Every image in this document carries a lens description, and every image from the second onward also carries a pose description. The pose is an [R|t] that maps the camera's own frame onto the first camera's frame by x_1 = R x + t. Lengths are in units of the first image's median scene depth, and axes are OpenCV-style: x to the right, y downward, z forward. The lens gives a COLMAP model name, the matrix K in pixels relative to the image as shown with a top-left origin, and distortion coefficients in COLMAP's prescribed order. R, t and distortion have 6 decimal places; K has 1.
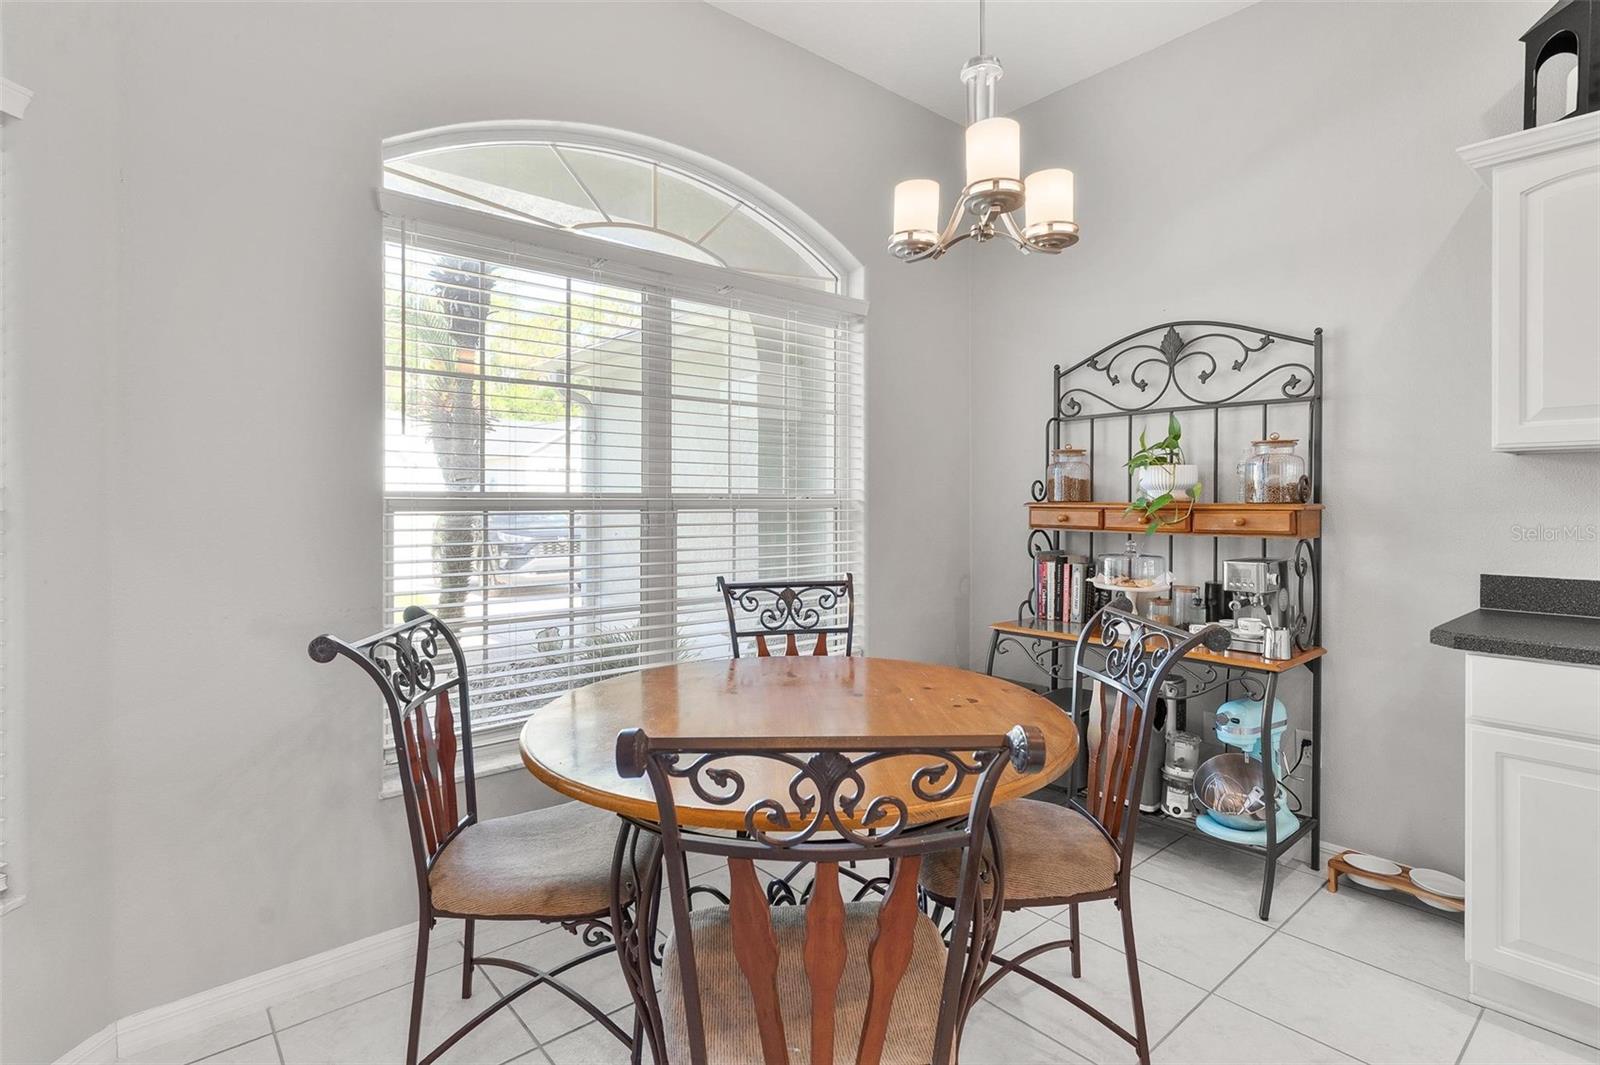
lens RADIAL K [[786.0, 0, 799.5], [0, 786.0, 507.1], [0, 0, 1]] dist [0.002389, 0.000035]
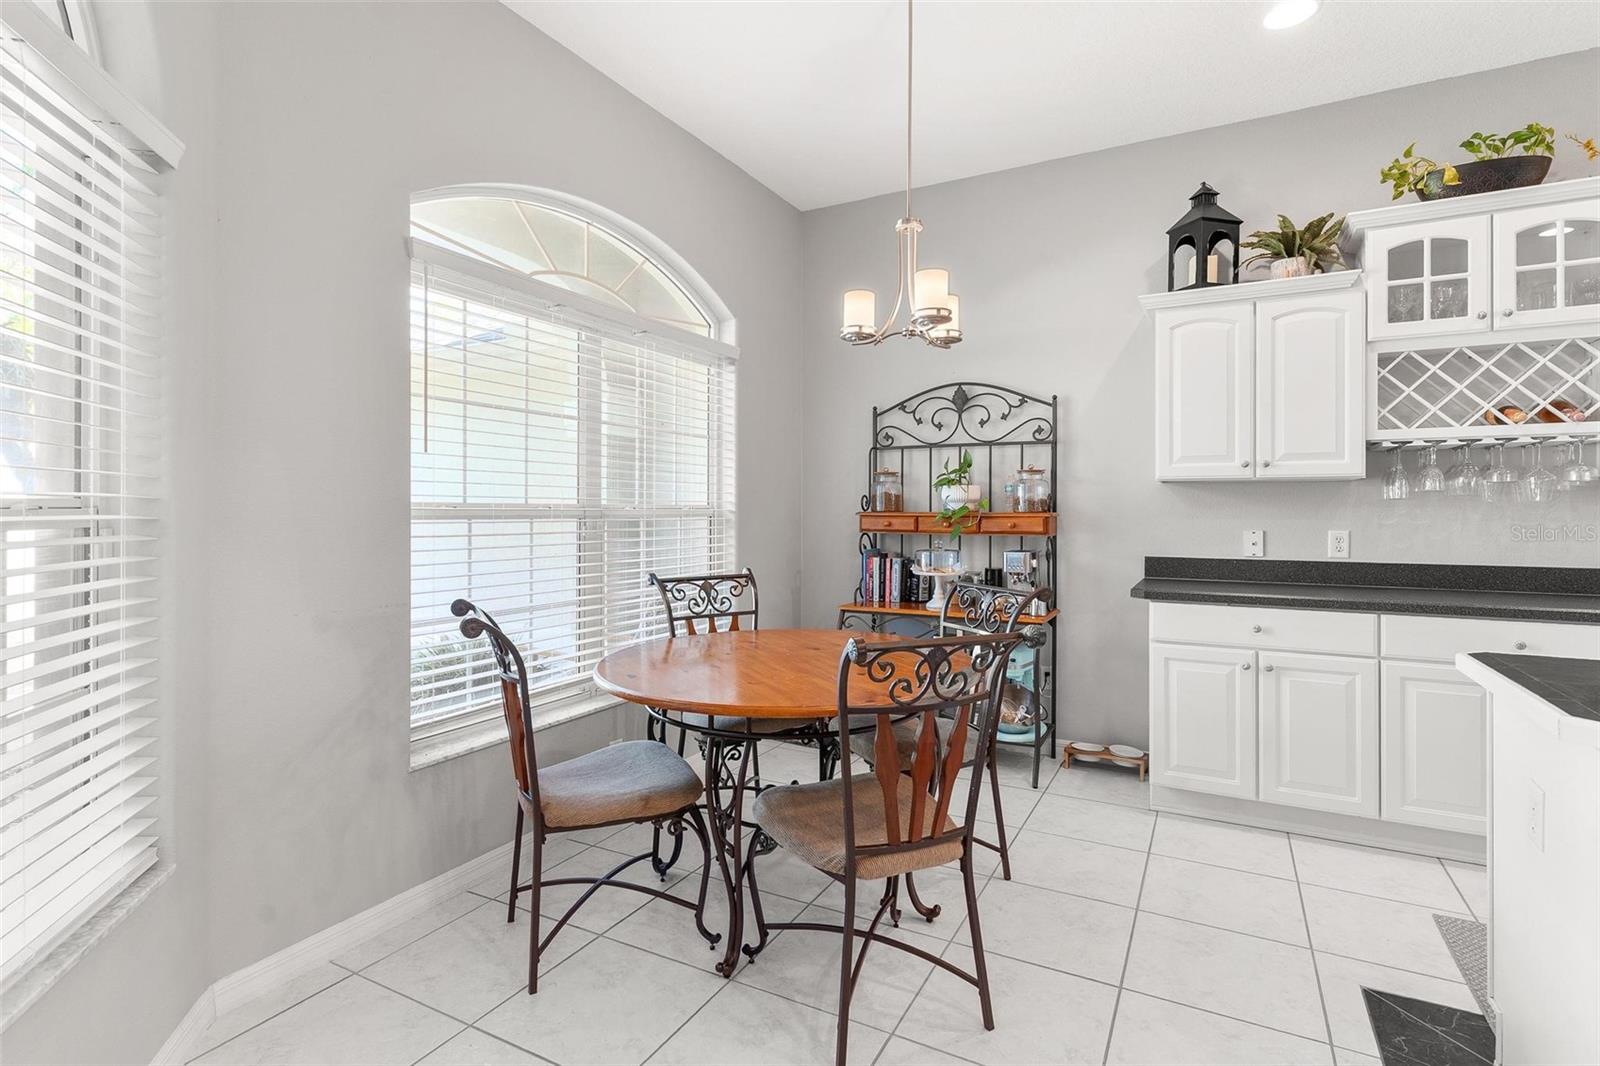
lens RADIAL K [[789.1, 0, 793.2], [0, 789.1, 514.4], [0, 0, 1]] dist [0.002188, 0.000802]
pose [[0.932901, -0.001359, 0.360131, -0.338291], [0.002519, 0.999993, -0.002751, 0.001774], [-0.360125, 0.003474, 0.932898, -0.215349]]
